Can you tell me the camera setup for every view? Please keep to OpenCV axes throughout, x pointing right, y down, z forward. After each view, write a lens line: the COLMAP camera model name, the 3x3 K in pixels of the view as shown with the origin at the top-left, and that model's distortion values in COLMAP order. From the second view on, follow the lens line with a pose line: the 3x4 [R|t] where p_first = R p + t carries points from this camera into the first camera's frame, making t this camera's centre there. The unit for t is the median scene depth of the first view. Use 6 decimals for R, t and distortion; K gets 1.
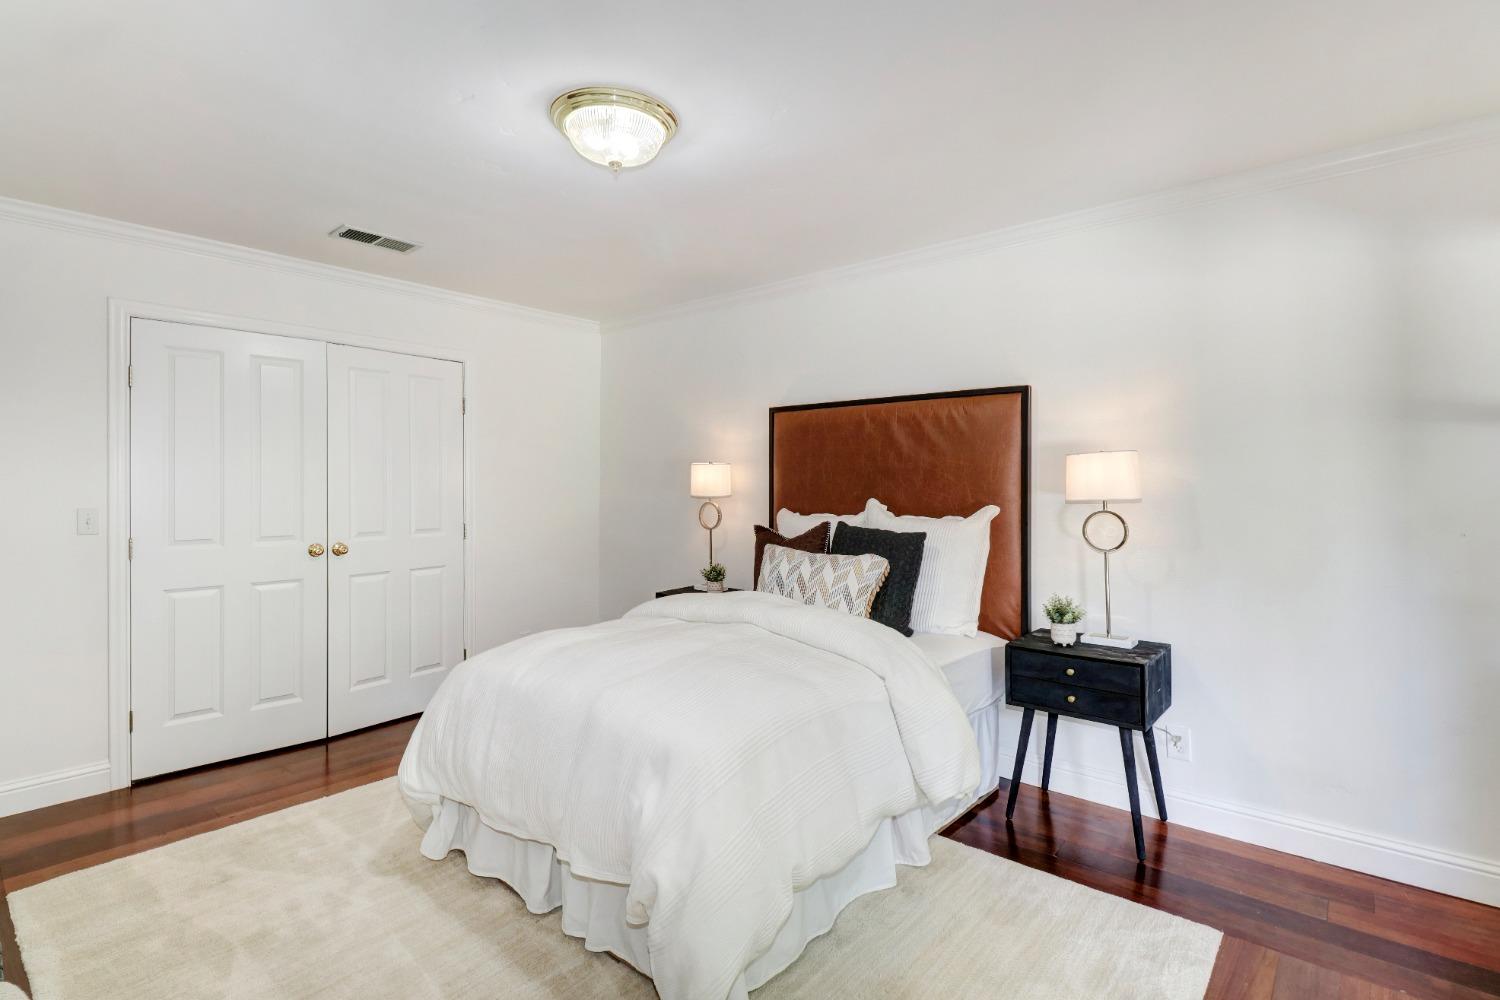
lens RADIAL K [[763.1, 0, 750.0], [0, 763.1, 500.0], [0, 0, 1]] dist [0.023875, 0.000150]
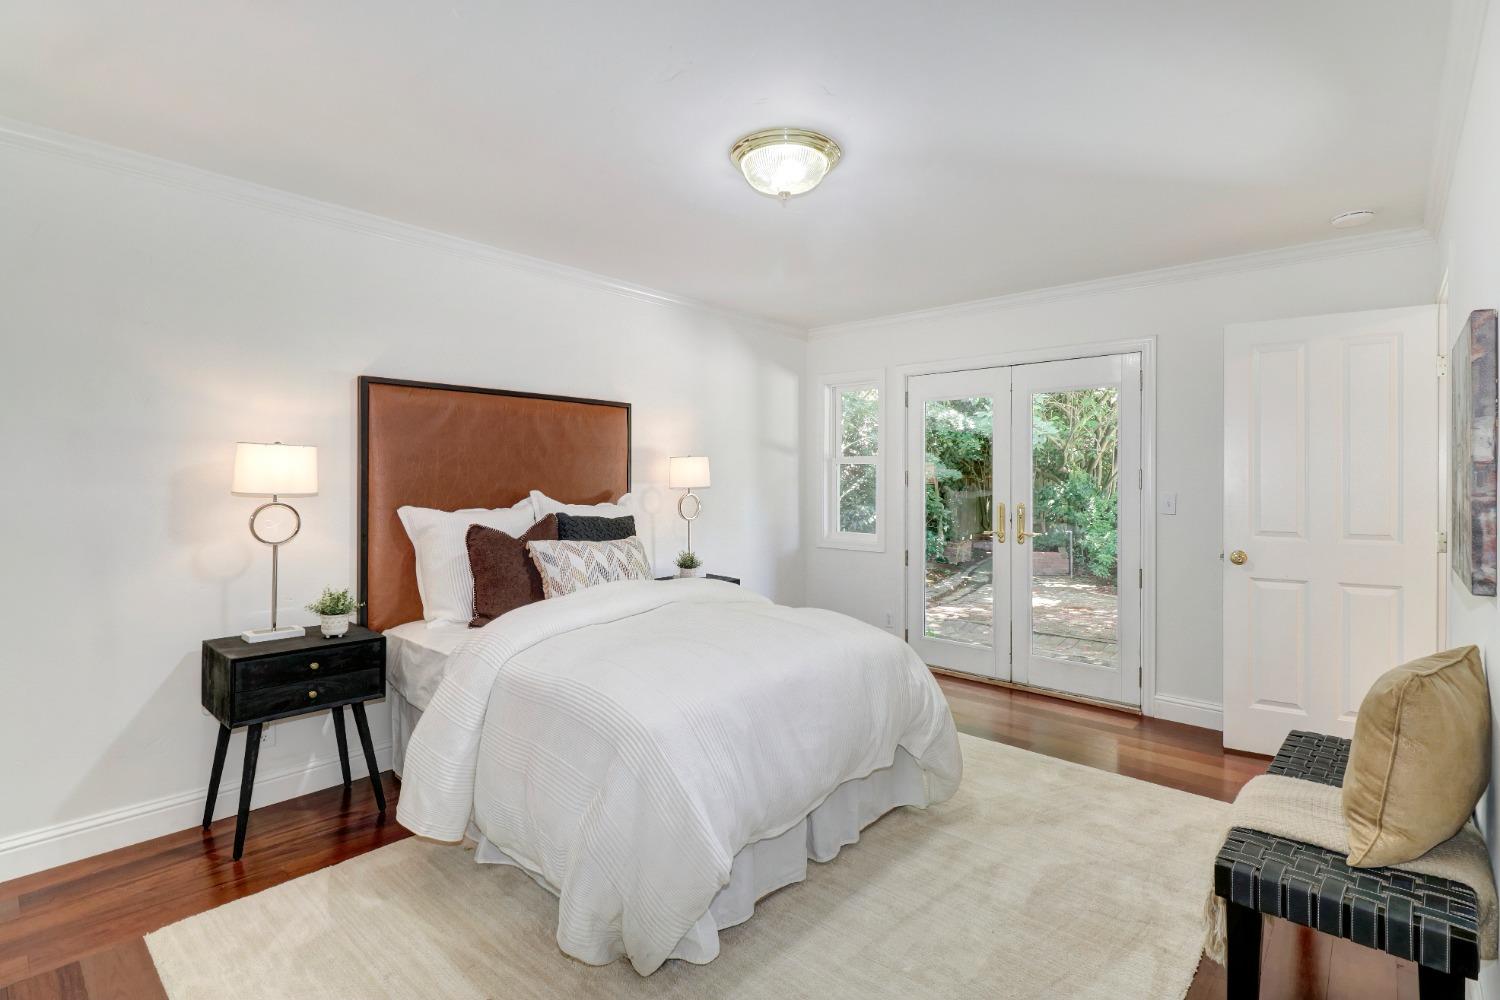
lens RADIAL K [[709.5, 0, 759.2], [0, 709.5, 481.6], [0, 0, 1]] dist [0.021039, -0.014200]
pose [[0.018448, -0.005208, 0.999816, -0.691989], [0.016643, 0.999849, 0.004901, -0.011242], [-0.999691, 0.016550, 0.018532, 0.581298]]
